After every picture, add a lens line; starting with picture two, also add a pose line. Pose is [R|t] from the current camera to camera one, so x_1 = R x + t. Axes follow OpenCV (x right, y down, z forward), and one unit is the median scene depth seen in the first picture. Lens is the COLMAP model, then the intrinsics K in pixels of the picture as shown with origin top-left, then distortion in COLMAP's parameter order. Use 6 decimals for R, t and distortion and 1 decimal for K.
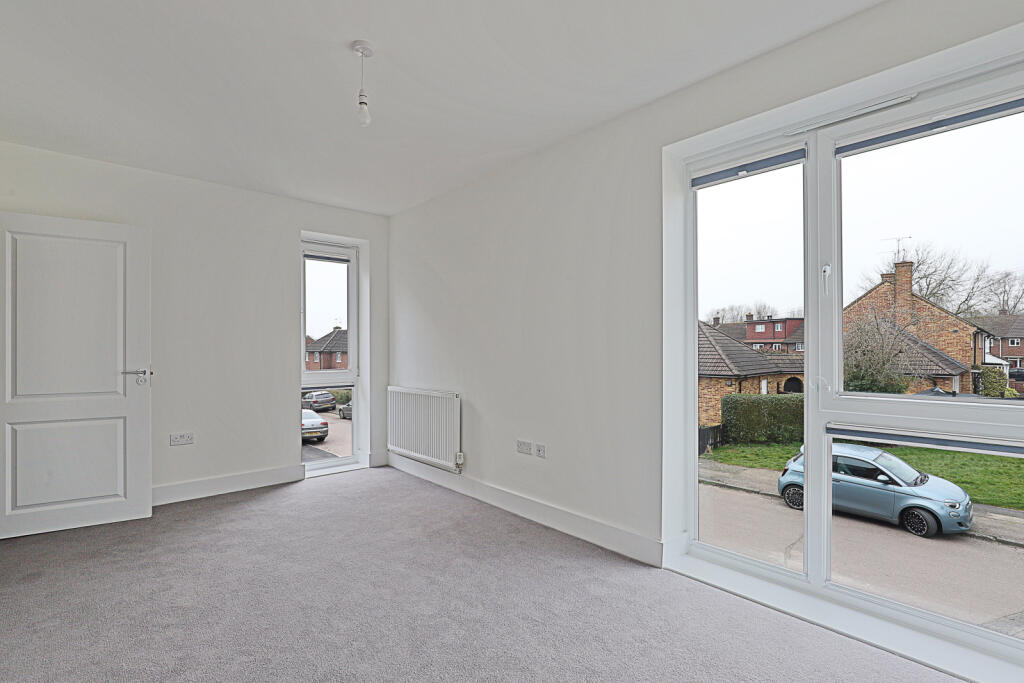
lens RADIAL K [[473.5, 0, 512.8], [0, 473.5, 347.1], [0, 0, 1]] dist [-0.019192, 0.001319]
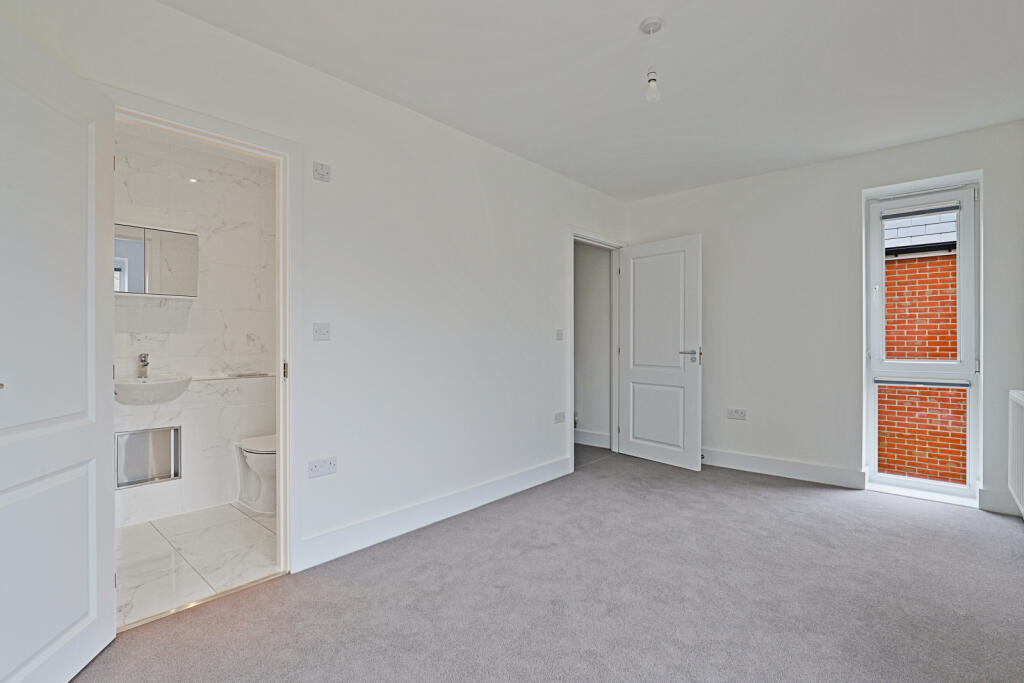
lens RADIAL K [[473.5, 0, 512.2], [0, 473.5, 338.6], [0, 0, 1]] dist [-0.019192, 0.001319]
pose [[0.108589, -0.002035, -0.994085, 0.406210], [0.004599, 0.999988, -0.001545, 0.016951], [0.994076, -0.004404, 0.108597, 0.394294]]
